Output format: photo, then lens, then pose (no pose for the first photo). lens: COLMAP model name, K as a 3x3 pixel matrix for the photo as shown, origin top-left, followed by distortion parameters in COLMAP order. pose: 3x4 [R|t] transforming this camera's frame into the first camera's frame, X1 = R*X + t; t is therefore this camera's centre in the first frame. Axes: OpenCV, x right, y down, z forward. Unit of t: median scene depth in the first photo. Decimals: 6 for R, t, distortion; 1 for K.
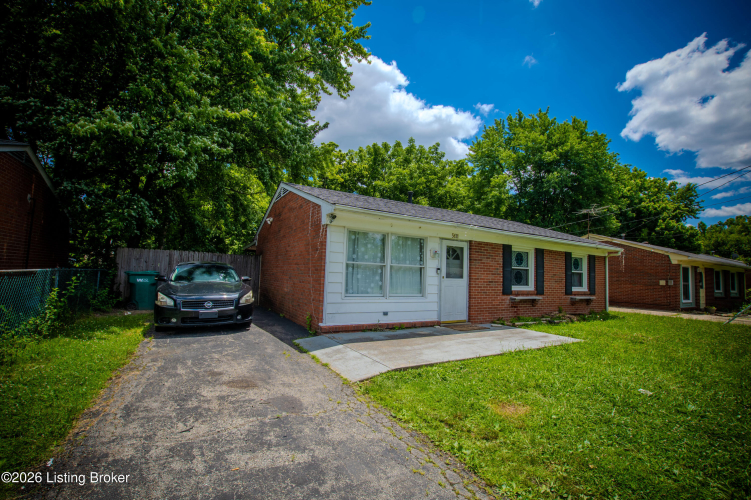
lens RADIAL K [[330.2, 0, 375.8], [0, 330.2, 253.3], [0, 0, 1]] dist [-0.025354, 0.001090]
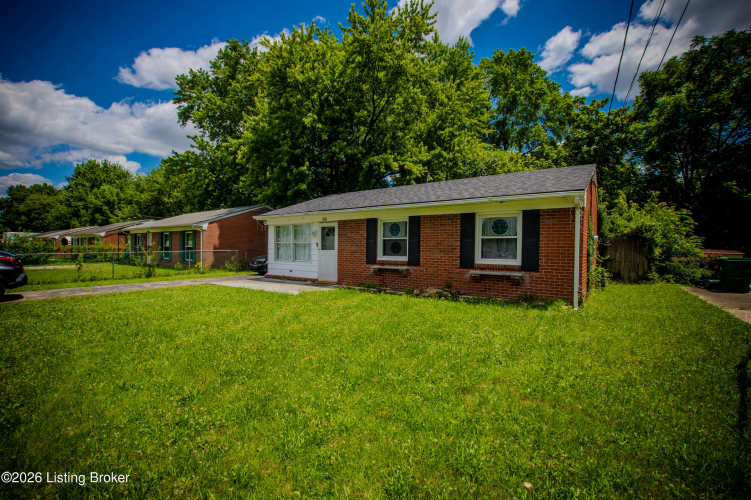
lens RADIAL K [[330.2, 0, 375.8], [0, 330.2, 253.3], [0, 0, 1]] dist [-0.025354, 0.001090]
pose [[0.420535, -0.016881, -0.907119, 1.544588], [0.064786, 0.997833, 0.011466, 0.085909], [0.904960, -0.063590, 0.420718, 0.592274]]
